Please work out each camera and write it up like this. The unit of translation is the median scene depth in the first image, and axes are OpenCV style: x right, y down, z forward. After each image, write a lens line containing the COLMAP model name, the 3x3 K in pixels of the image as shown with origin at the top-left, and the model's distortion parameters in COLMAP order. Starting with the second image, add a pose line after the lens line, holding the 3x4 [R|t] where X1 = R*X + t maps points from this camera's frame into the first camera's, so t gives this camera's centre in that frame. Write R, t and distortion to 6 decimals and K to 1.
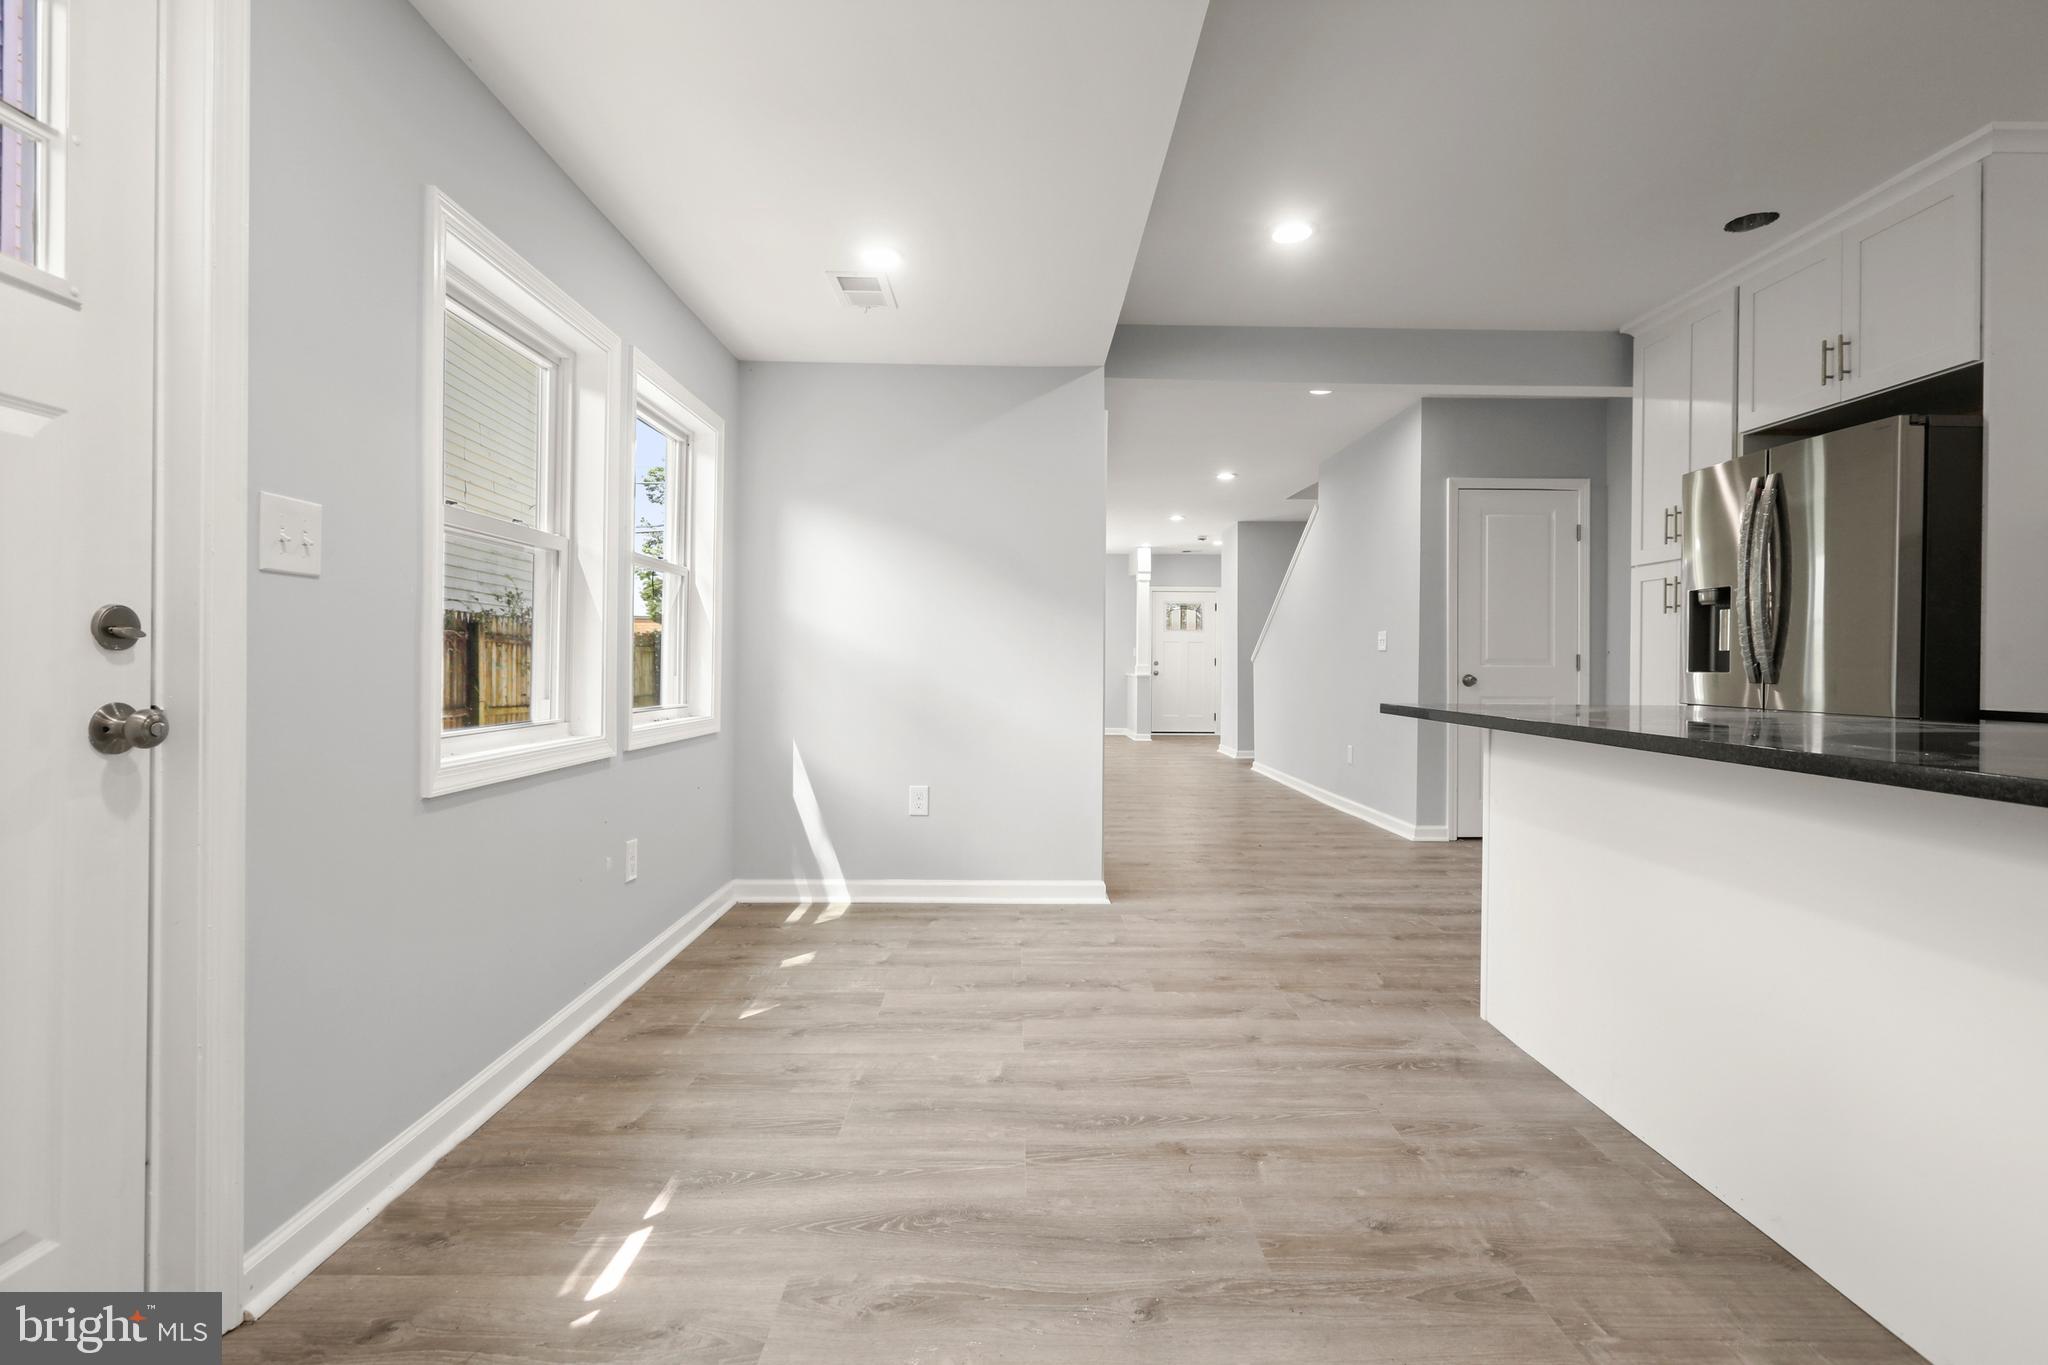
lens RADIAL K [[938.5, 0, 1024.3], [0, 938.5, 654.5], [0, 0, 1]] dist [-0.009079, 0.009188]
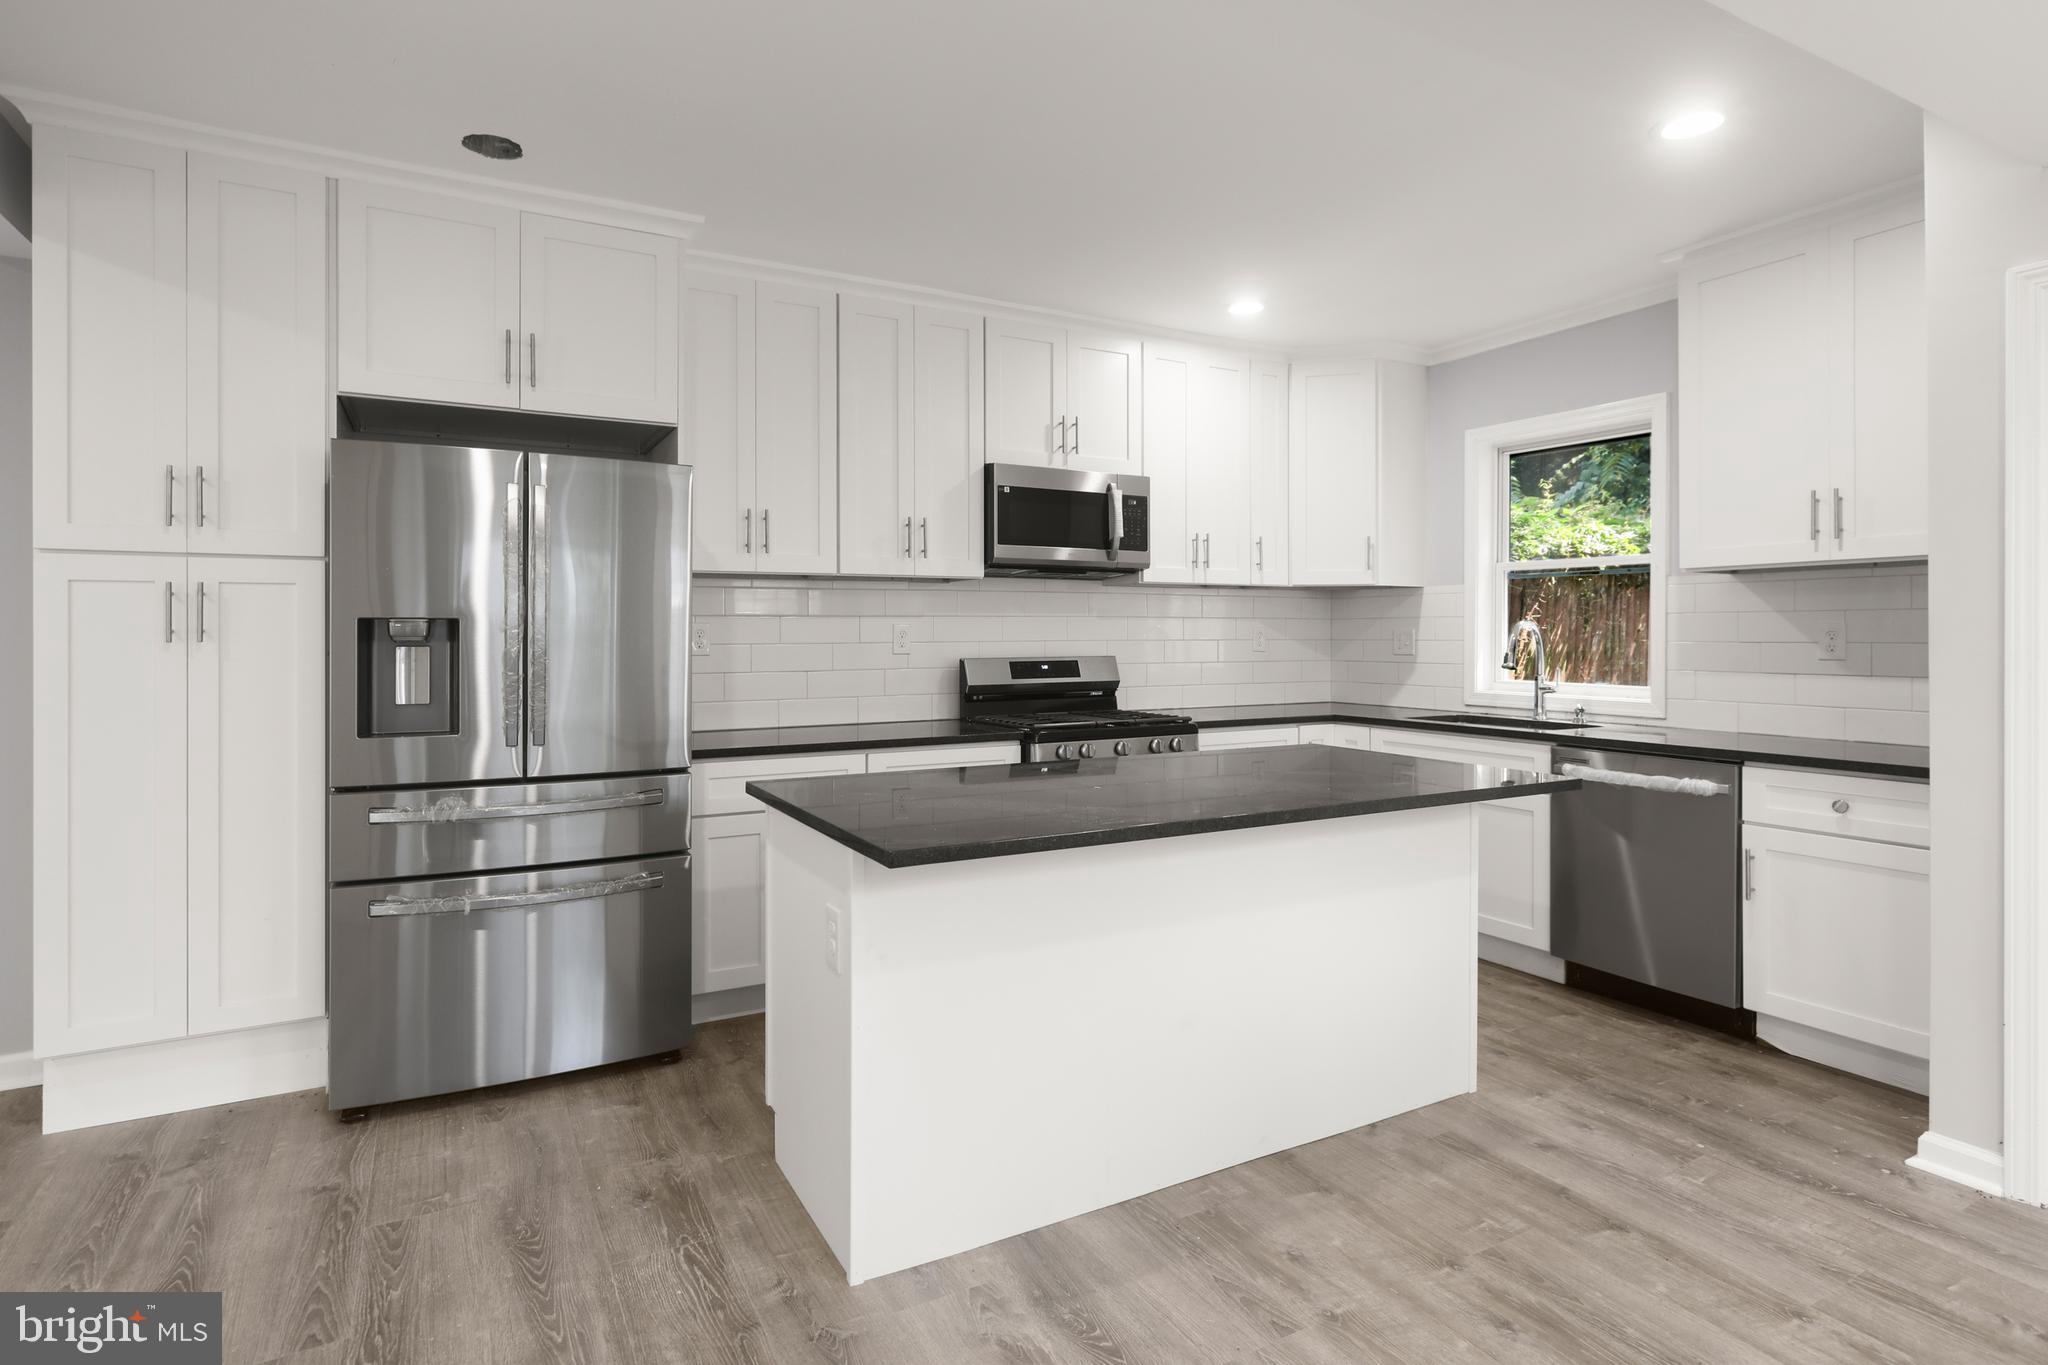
lens RADIAL K [[1013.7, 0, 1031.1], [0, 1013.7, 643.0], [0, 0, 1]] dist [-0.012755, -0.000495]
pose [[-0.470603, -0.009443, 0.882295, -0.226944], [-0.010877, 0.999929, 0.004900, -0.085342], [-0.882278, -0.007291, -0.470672, 1.372456]]
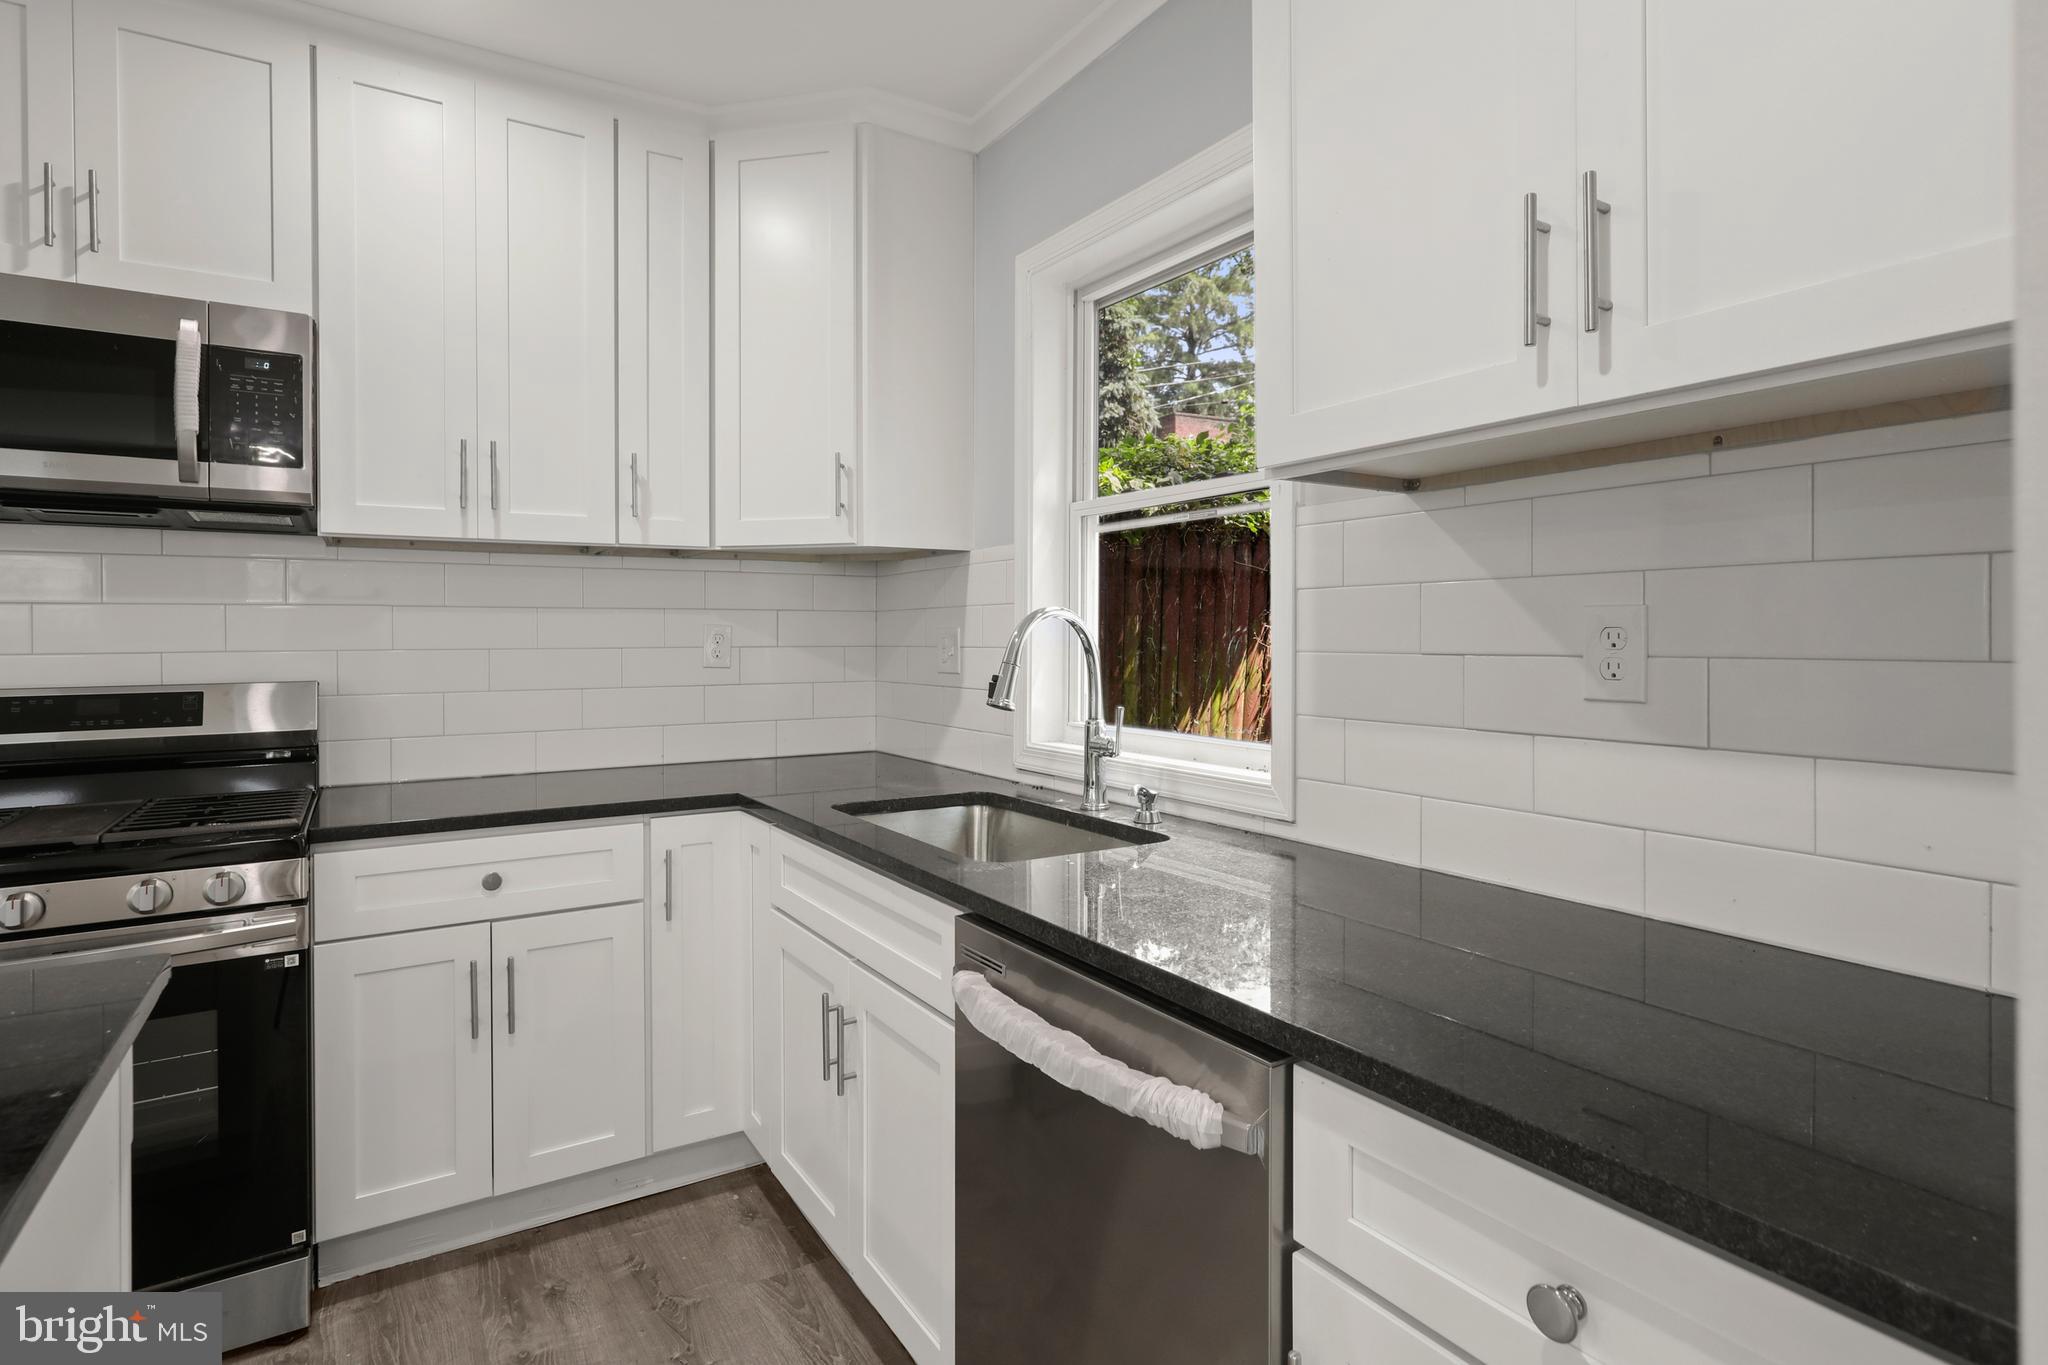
lens RADIAL K [[1013.7, 0, 1031.1], [0, 1013.7, 643.0], [0, 0, 1]] dist [-0.012755, -0.000495]
pose [[-0.525274, -0.005730, 0.850914, -0.208912], [-0.007402, 0.999970, 0.002165, -0.085833], [-0.850901, -0.005162, -0.525301, 1.325141]]
